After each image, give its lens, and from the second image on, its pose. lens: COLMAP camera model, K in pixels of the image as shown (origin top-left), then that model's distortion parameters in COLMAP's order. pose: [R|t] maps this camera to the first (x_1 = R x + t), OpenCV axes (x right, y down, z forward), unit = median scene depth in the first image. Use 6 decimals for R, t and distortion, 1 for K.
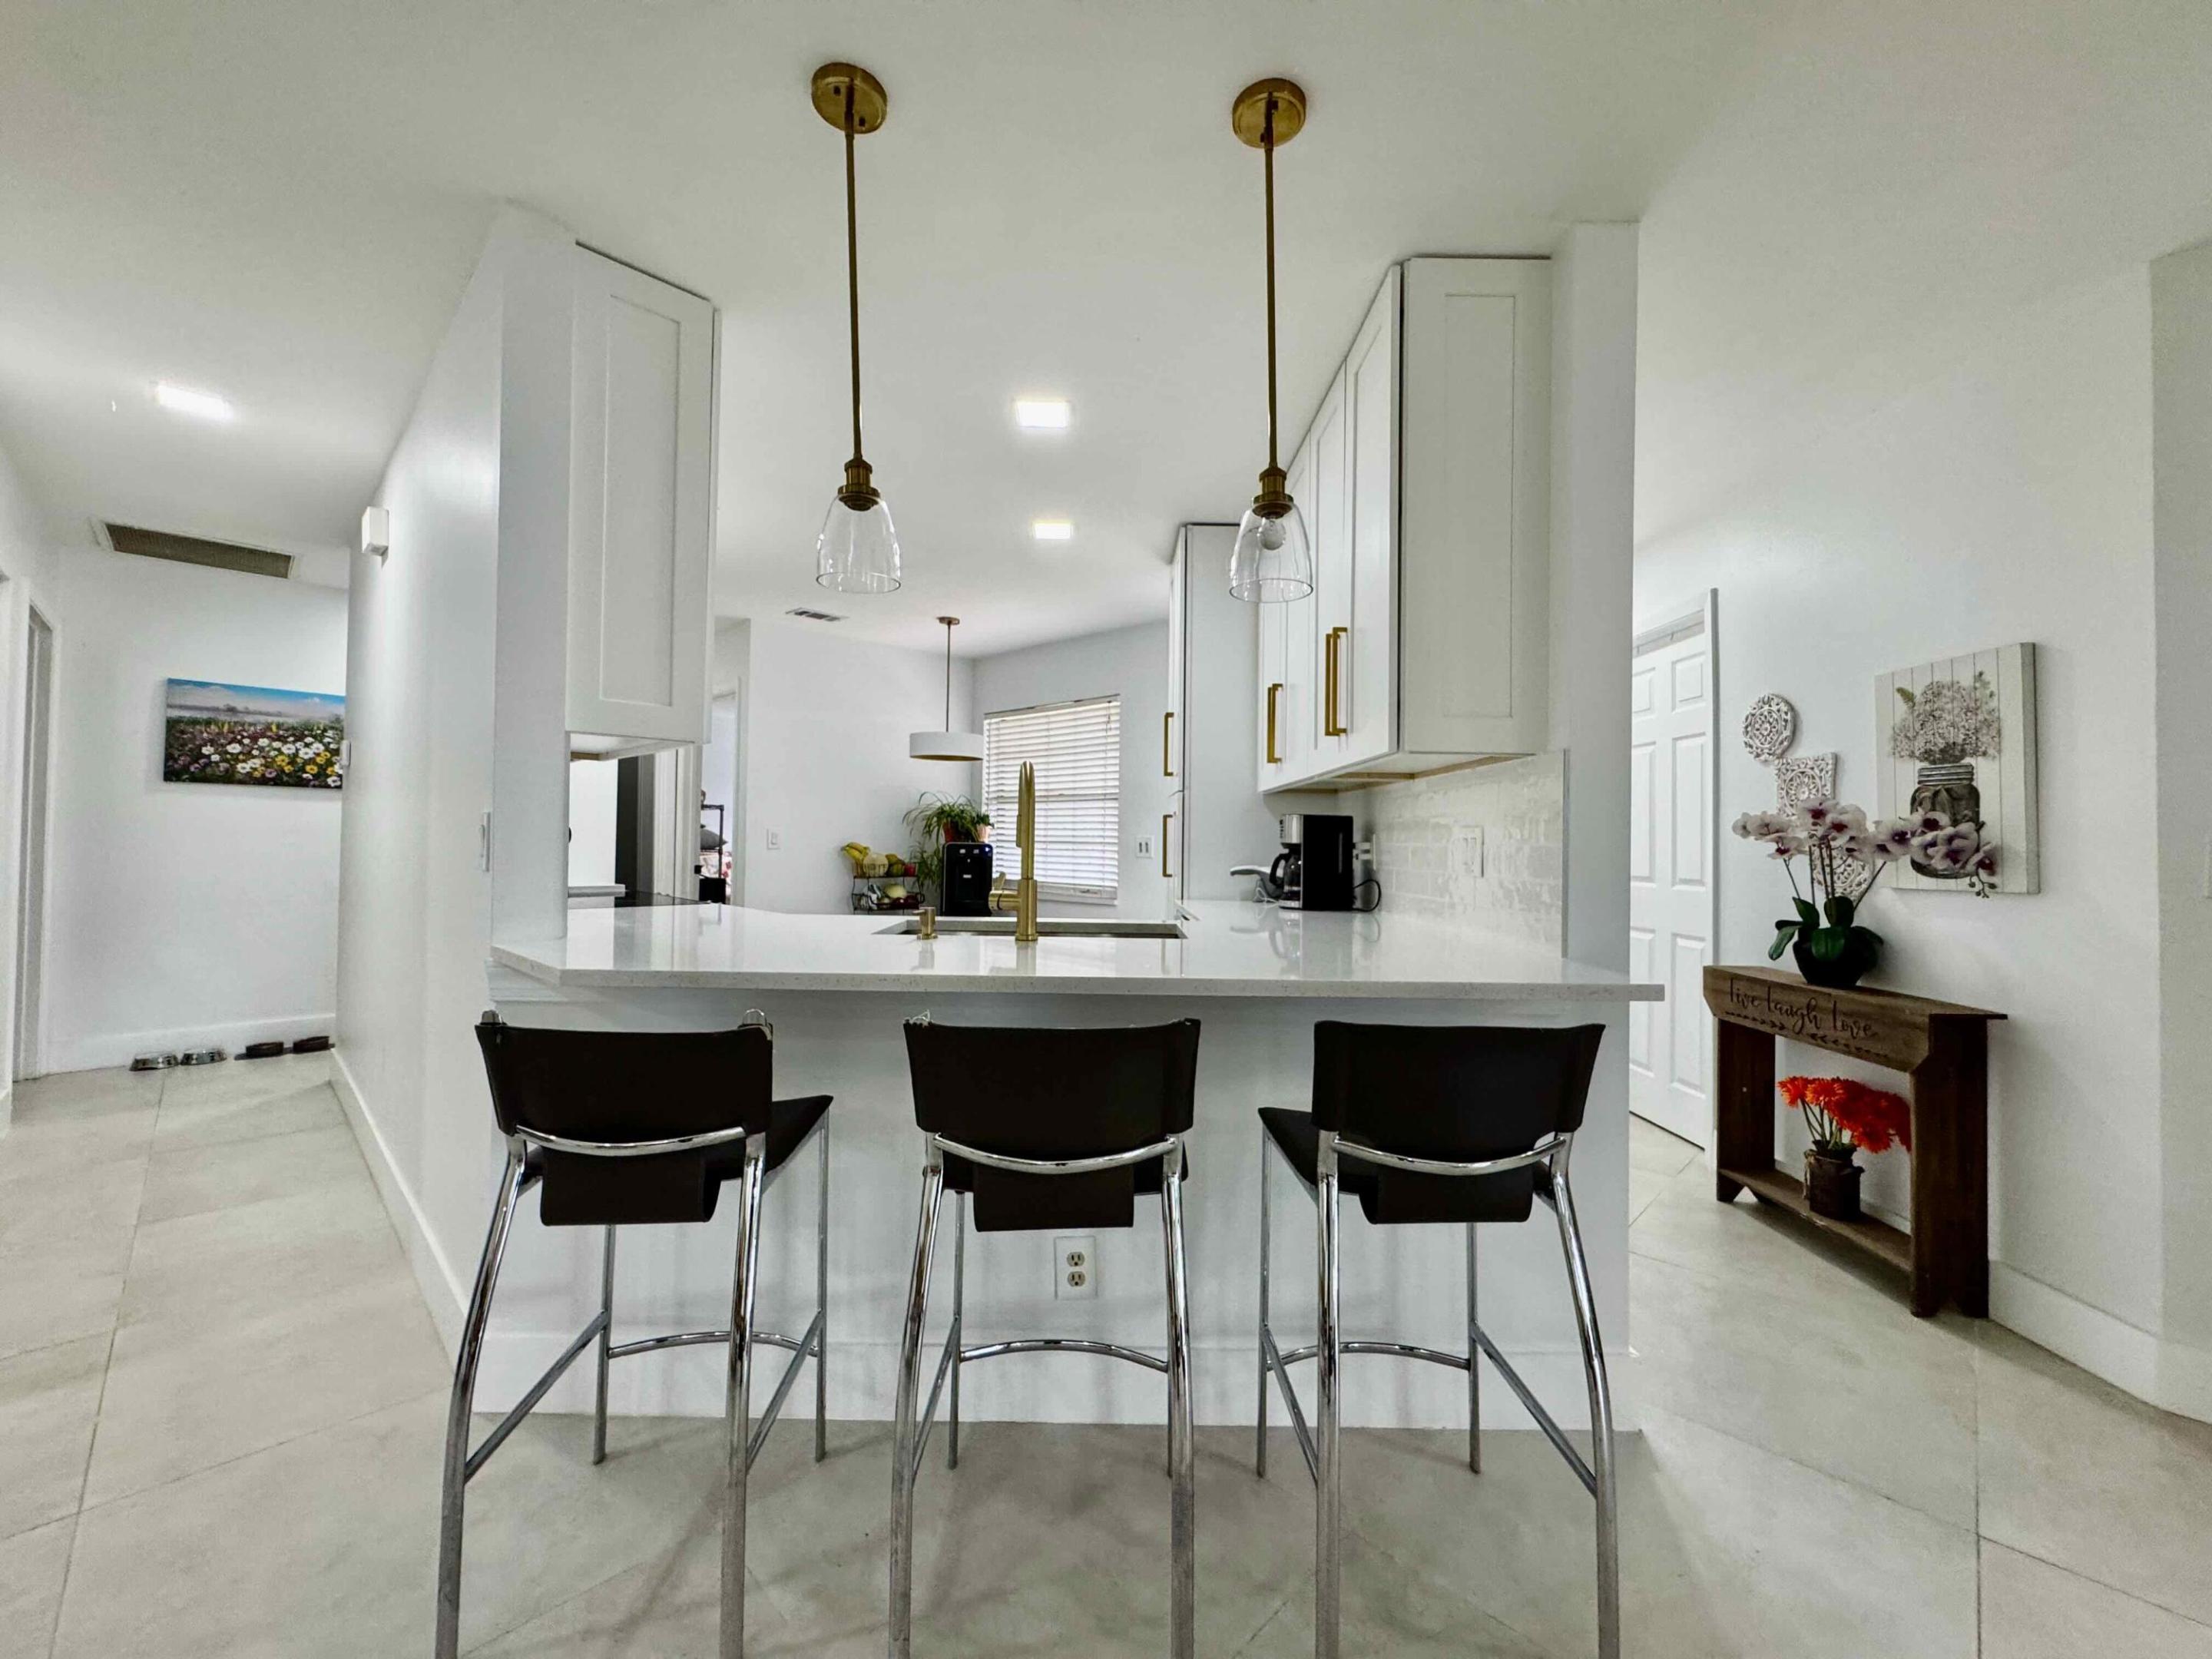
lens RADIAL K [[887.1, 0, 1099.2], [0, 887.1, 833.6], [0, 0, 1]] dist [-0.001399, 0.000250]
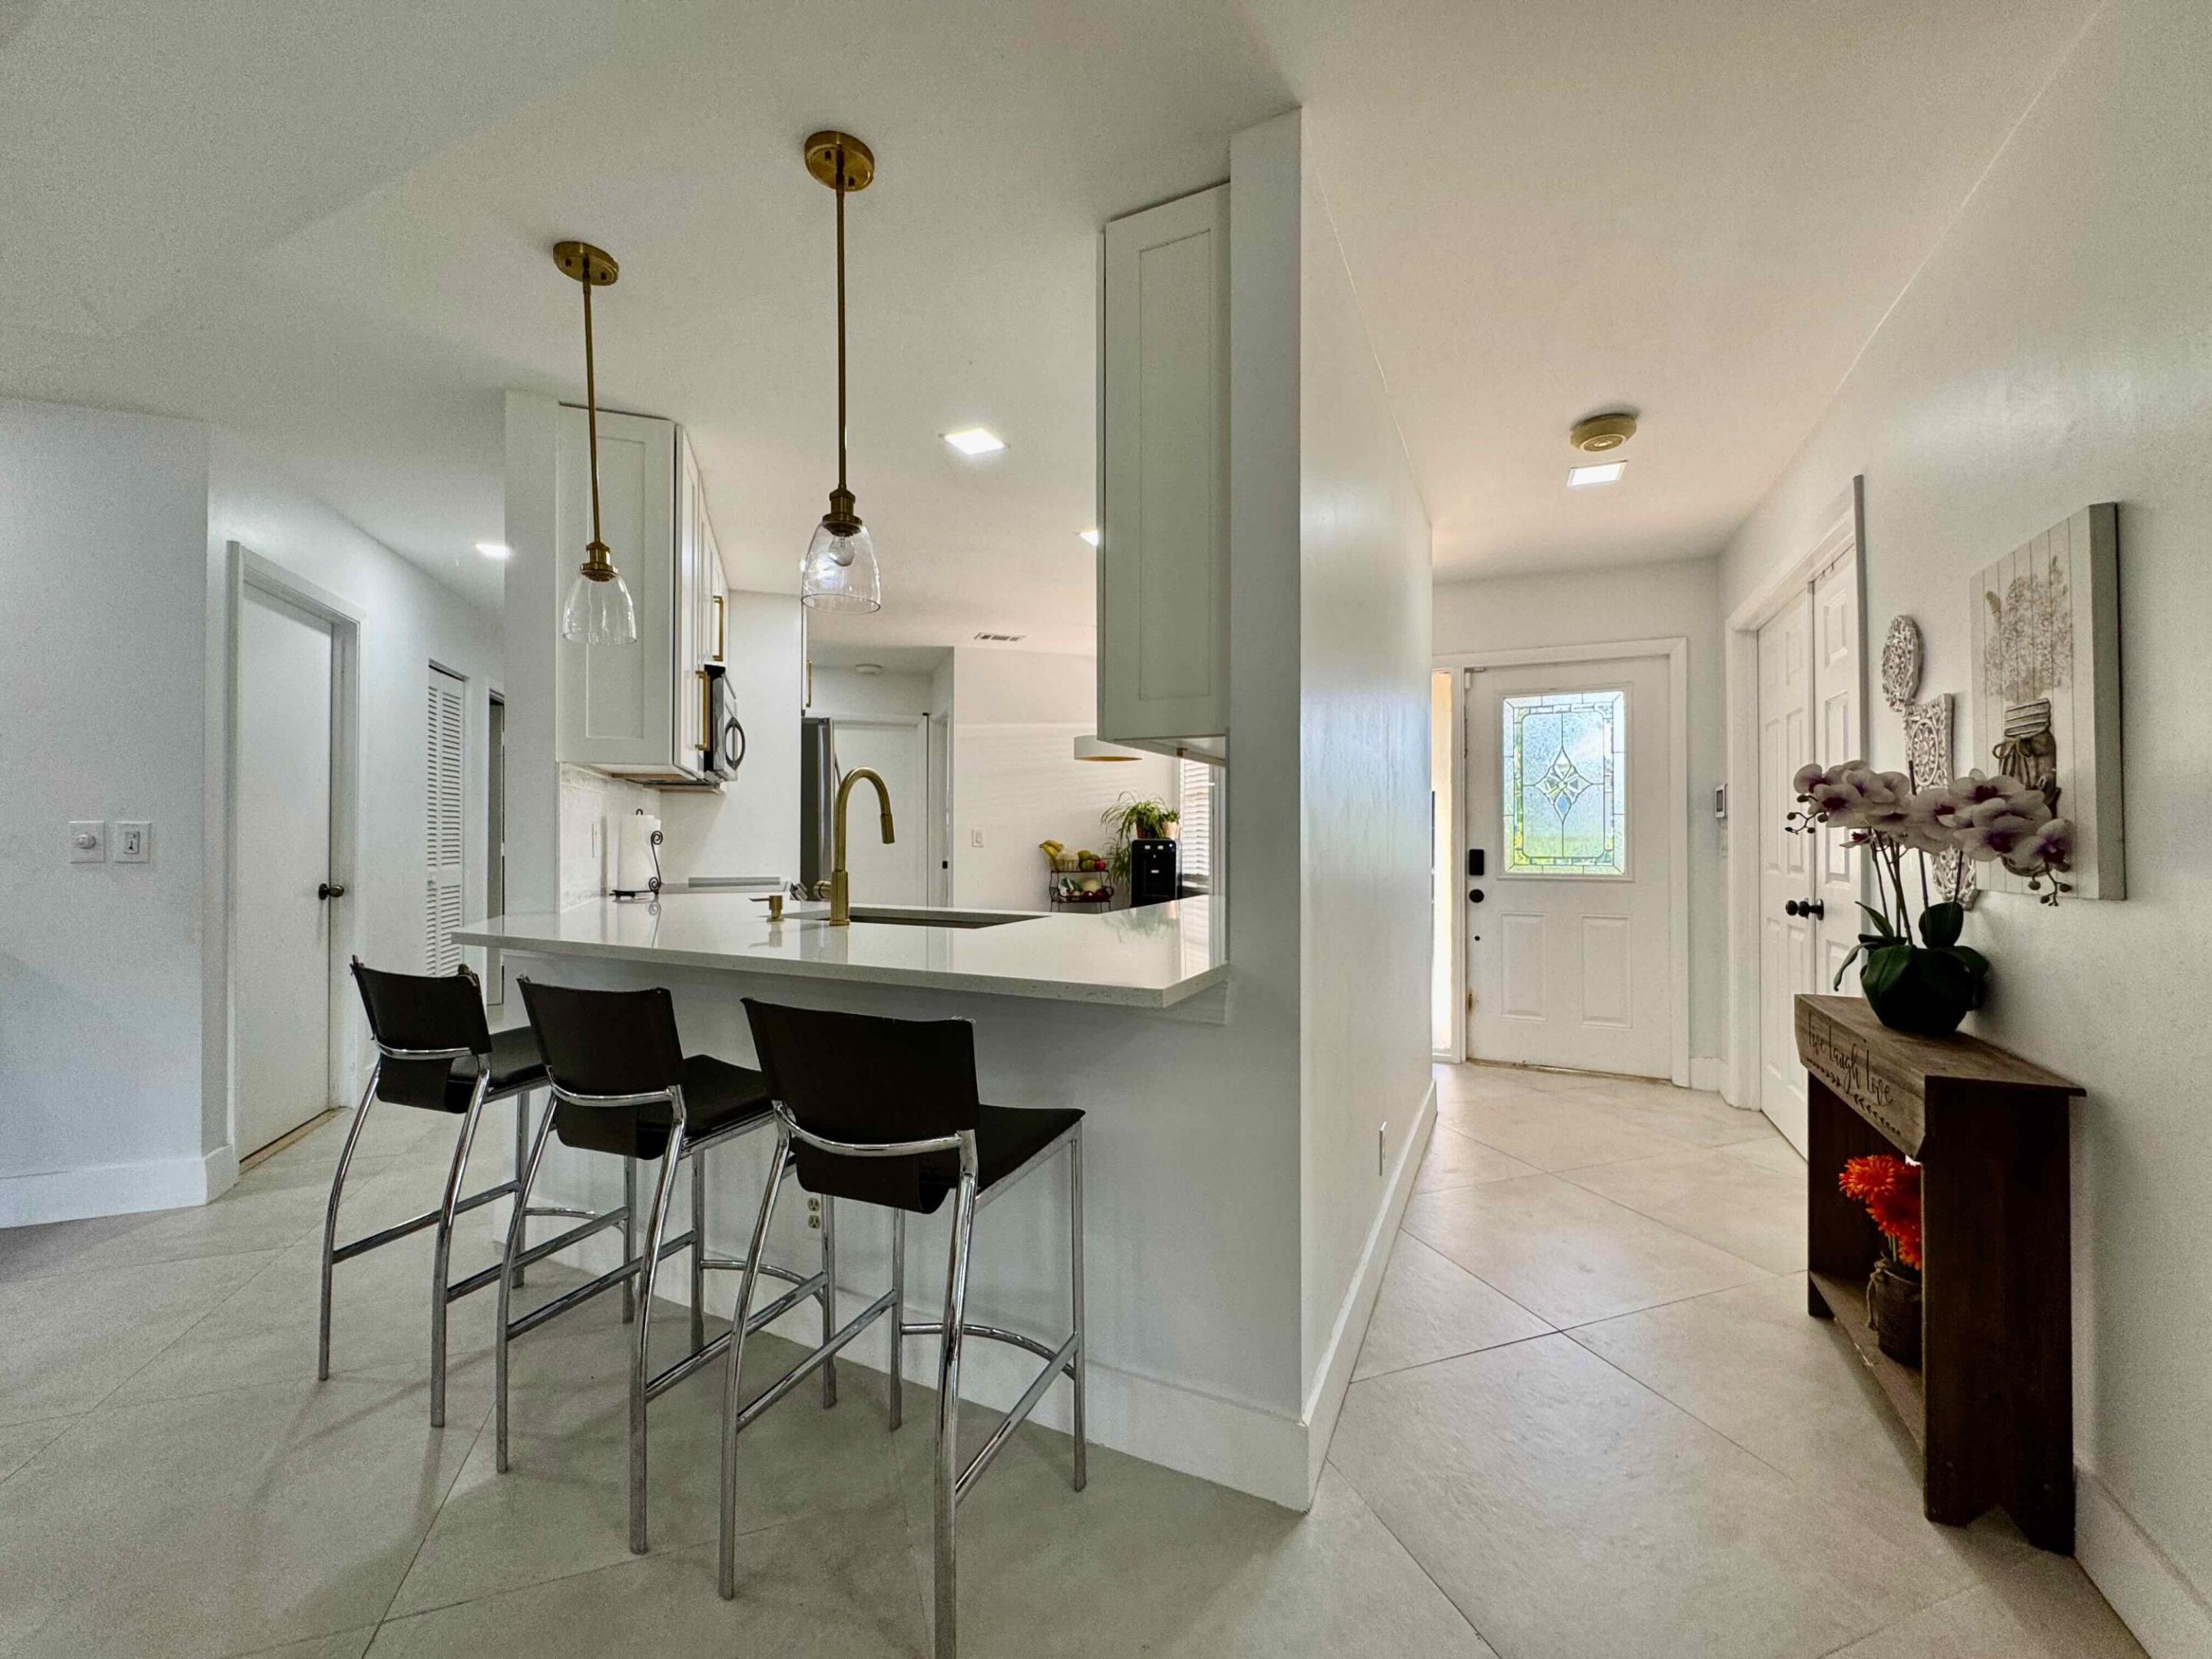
lens RADIAL K [[887.1, 0, 1093.5], [0, 887.1, 829.8], [0, 0, 1]] dist [-0.001399, 0.000250]
pose [[0.899961, -0.016611, -0.435655, 0.454891], [0.016366, 0.999857, -0.004316, 0.005656], [0.435664, -0.003245, 0.900103, 0.077702]]
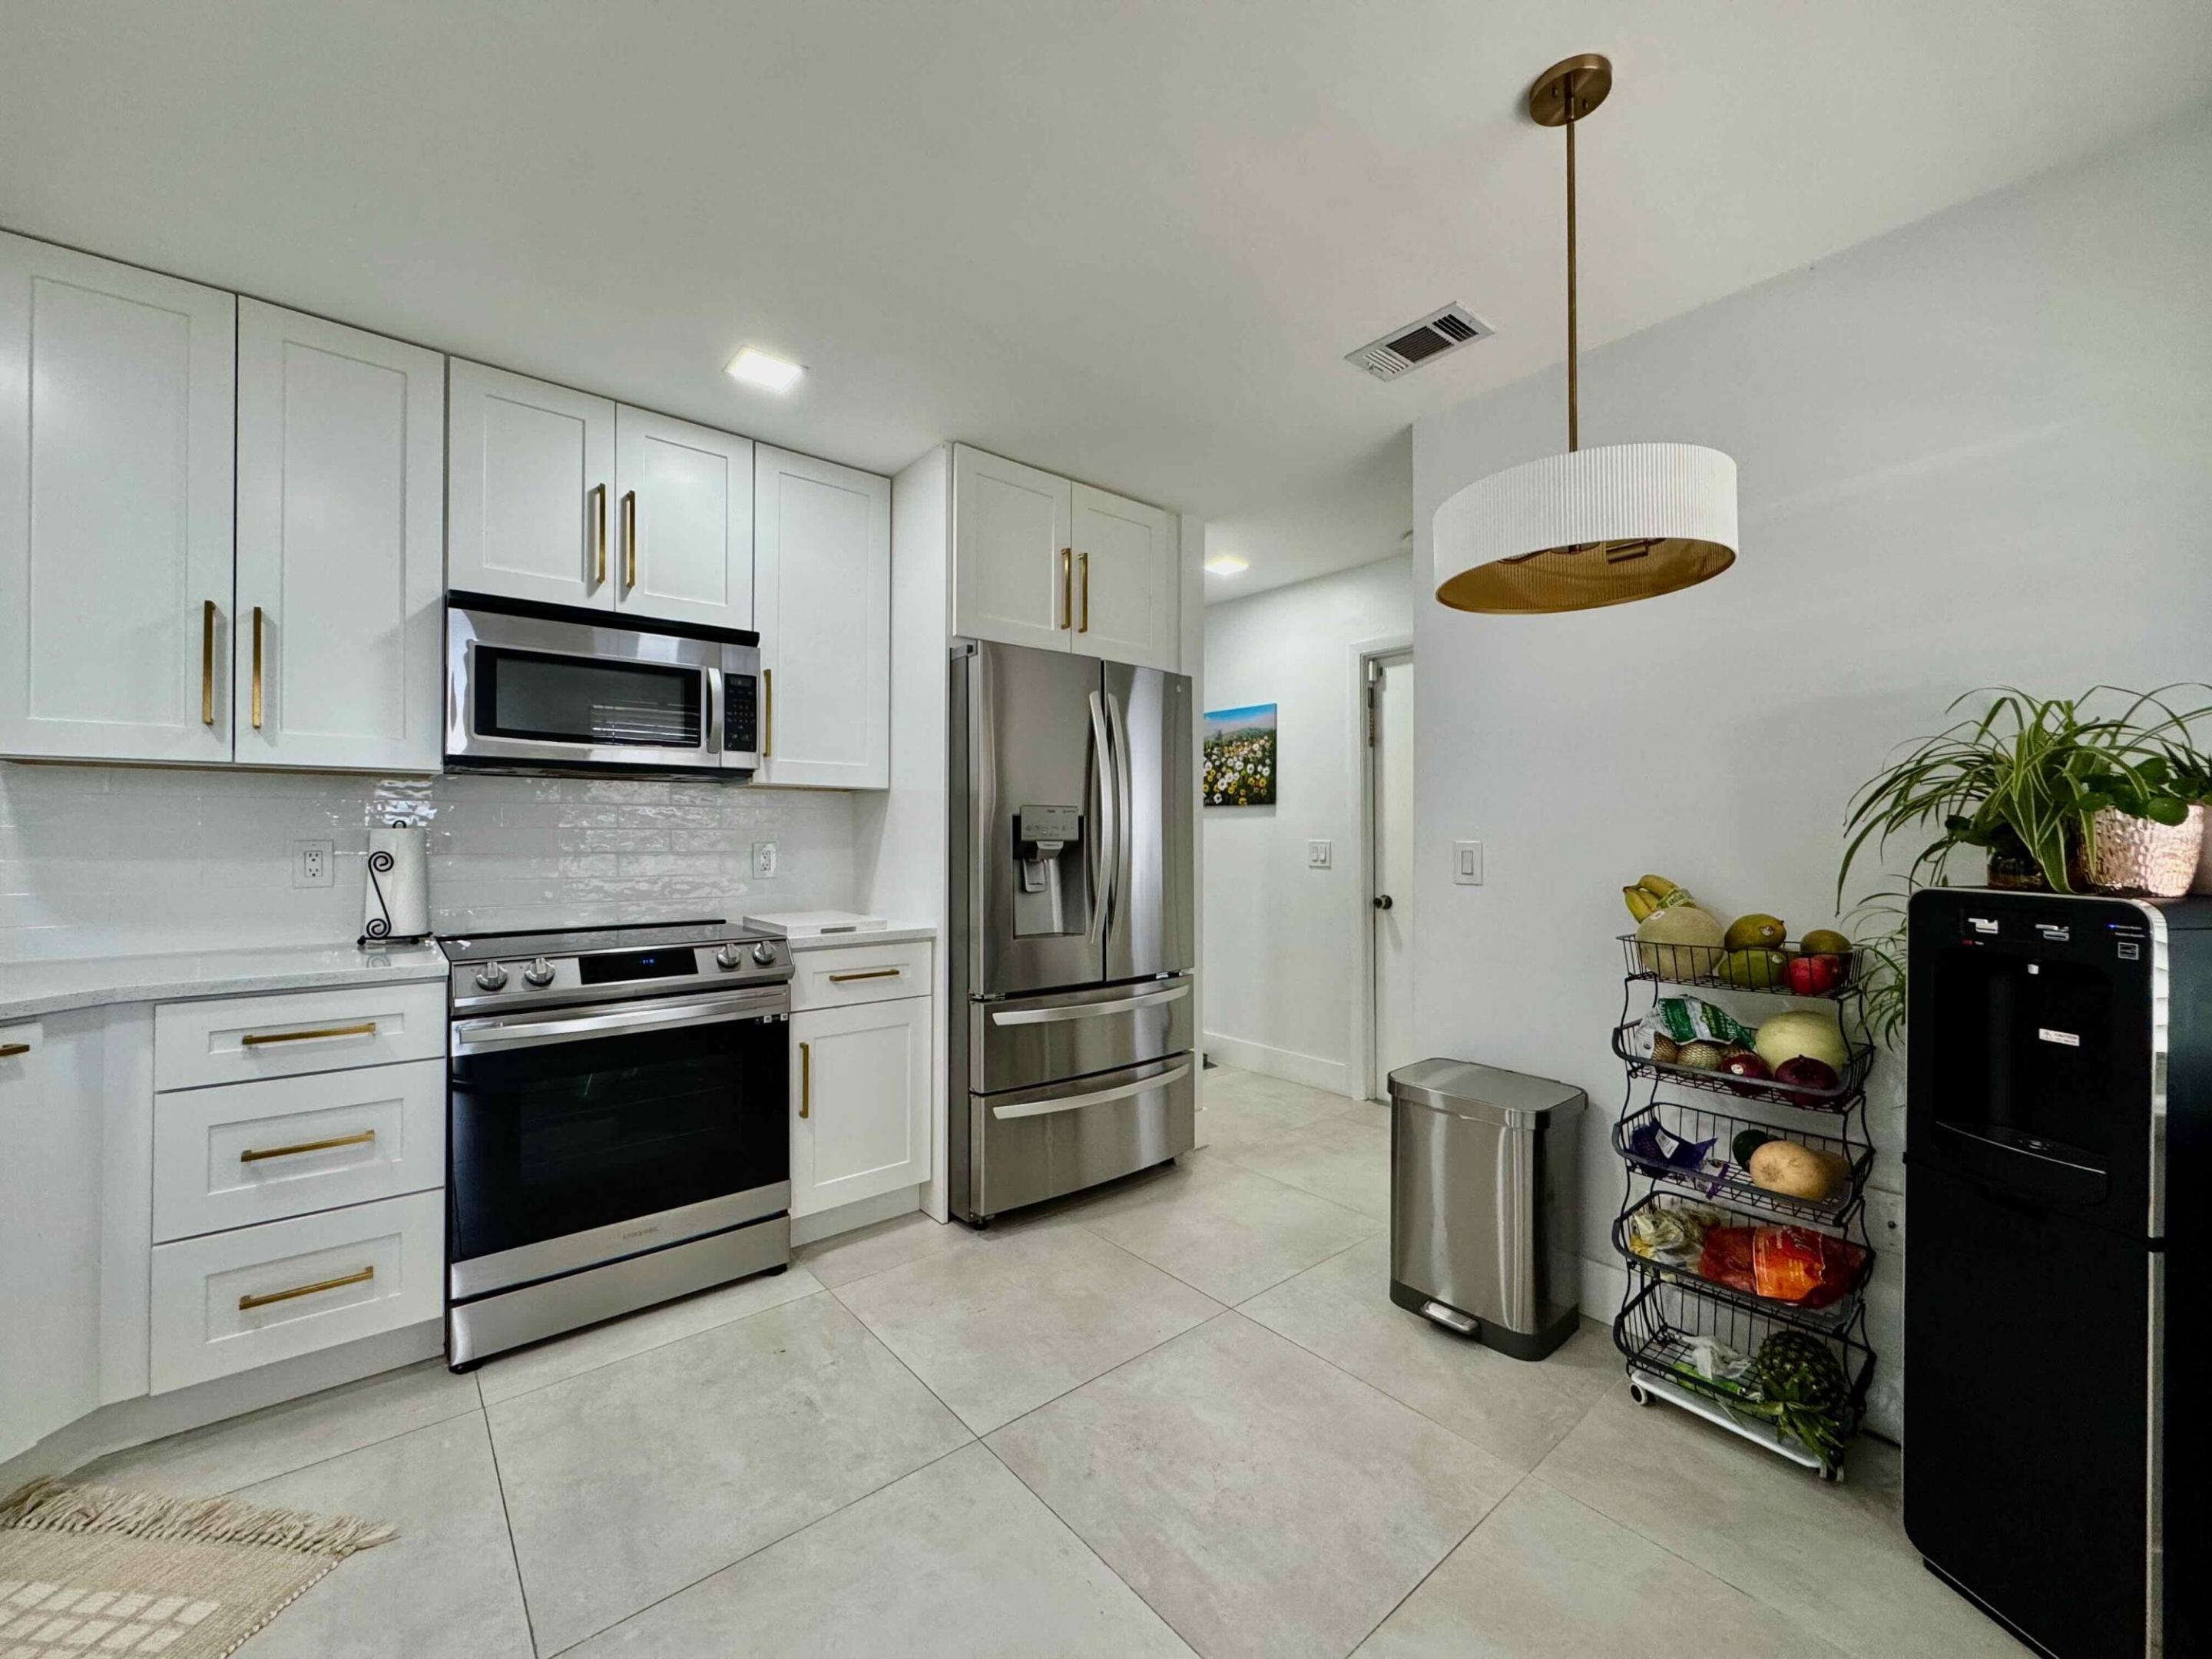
lens RADIAL K [[887.1, 0, 1102.2], [0, 887.1, 826.0], [0, 0, 1]] dist [-0.001399, 0.000250]
pose [[-0.088108, -0.023733, -0.995828, 0.192530], [0.018976, 0.999495, -0.025499, -0.009378], [0.995930, -0.021144, -0.087614, 1.491767]]
